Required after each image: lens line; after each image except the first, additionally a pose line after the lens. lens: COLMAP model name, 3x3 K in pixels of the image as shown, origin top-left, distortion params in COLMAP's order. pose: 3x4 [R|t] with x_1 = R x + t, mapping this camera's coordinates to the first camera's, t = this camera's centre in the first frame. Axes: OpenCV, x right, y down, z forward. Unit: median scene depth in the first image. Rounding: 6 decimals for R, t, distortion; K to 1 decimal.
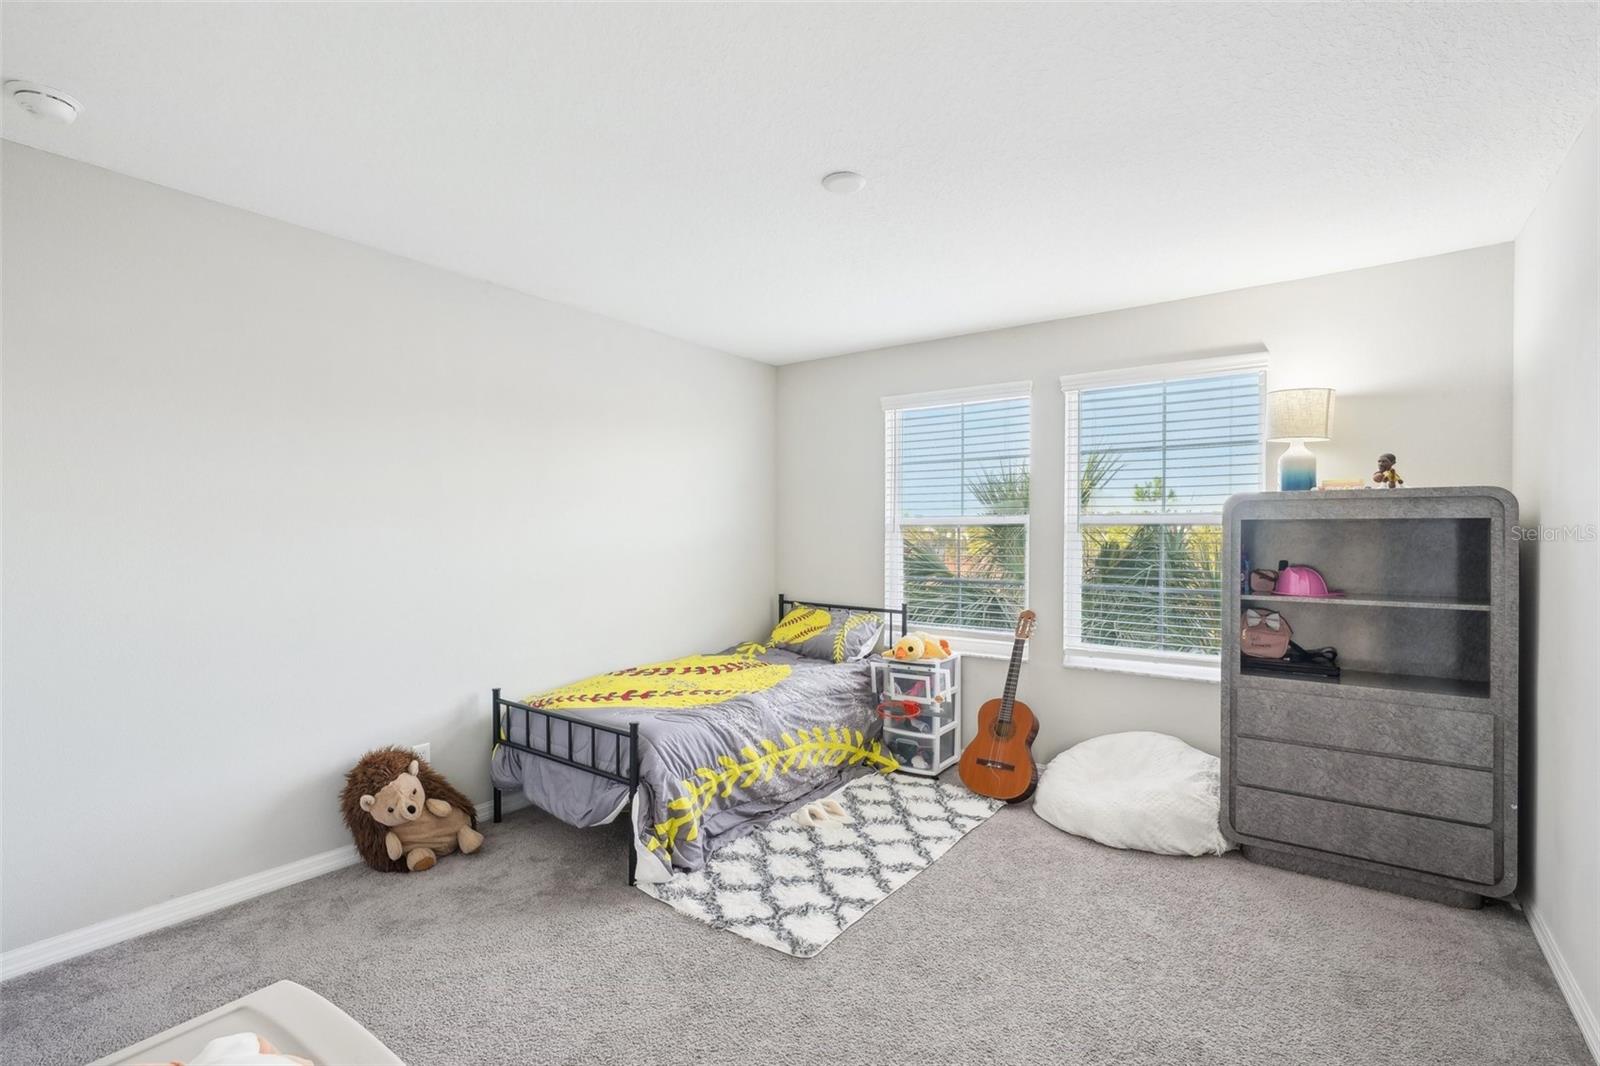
lens RADIAL K [[727.0, 0, 799.2], [0, 727.0, 542.1], [0, 0, 1]] dist [-0.000470, 0.000520]
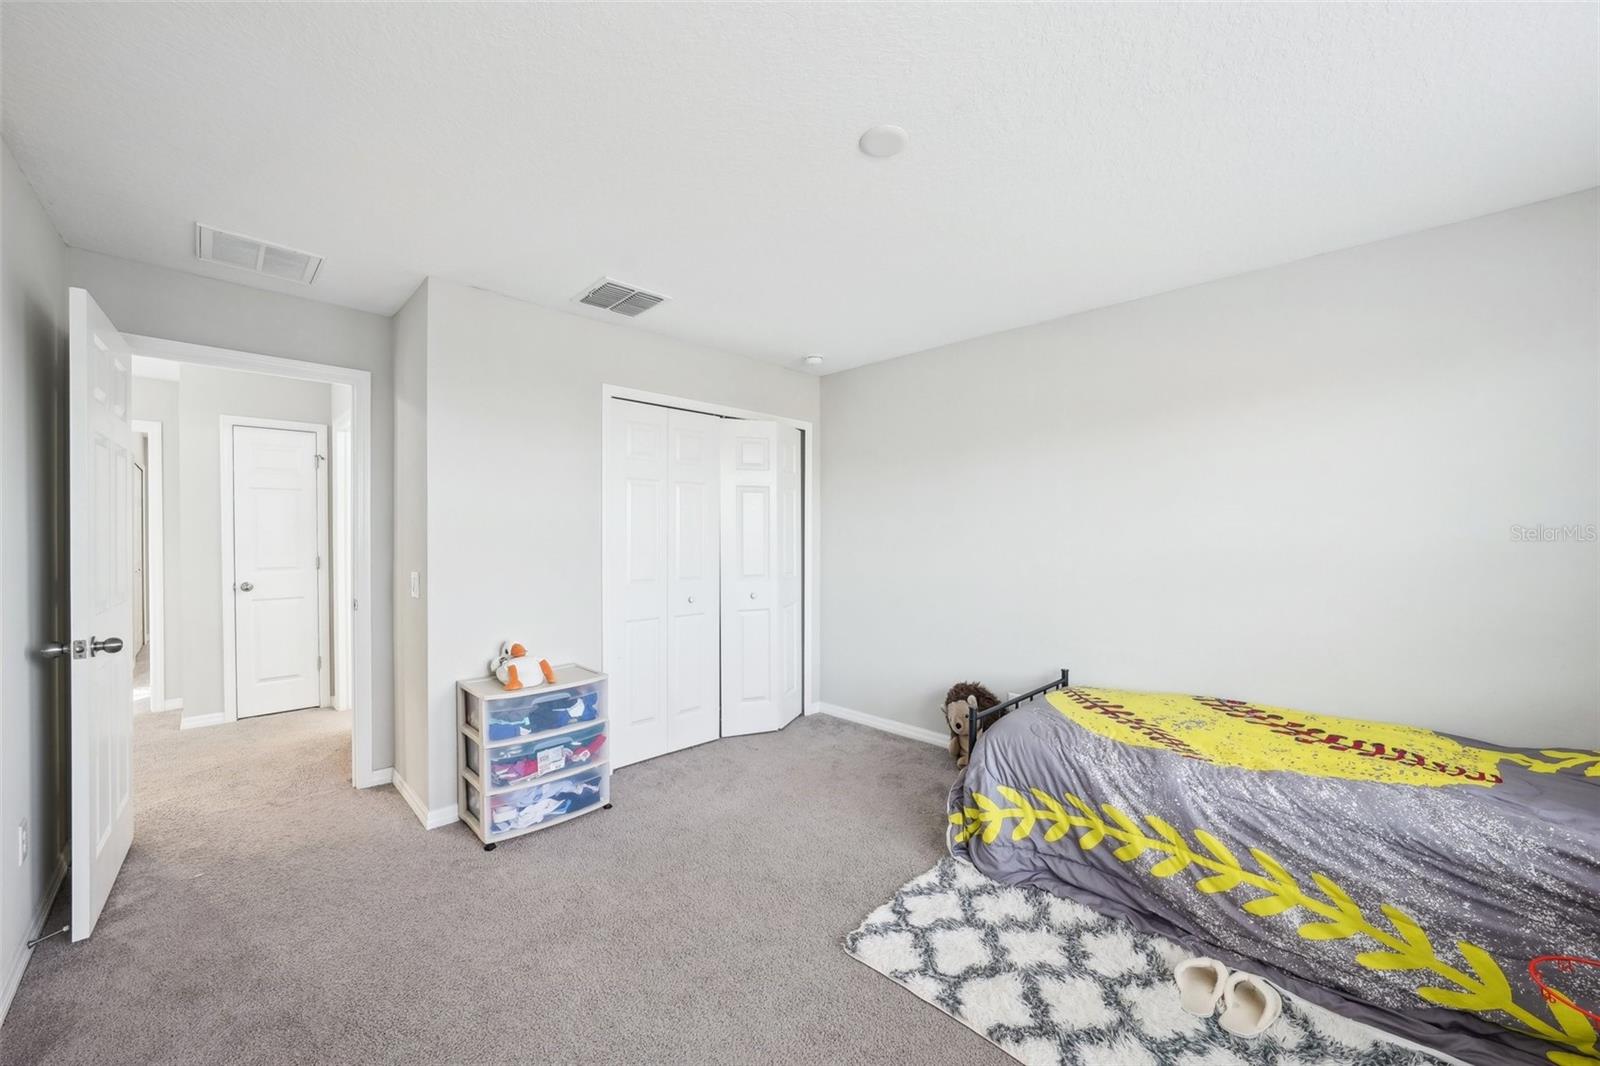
lens RADIAL K [[611.2, 0, 796.2], [0, 611.2, 538.3], [0, 0, 1]] dist [-0.000614, 0.000037]
pose [[-0.142975, 0.007421, -0.989698, 0.611729], [-0.006727, 0.999942, 0.008470, -0.009999], [0.989703, 0.007869, -0.142917, 0.736796]]
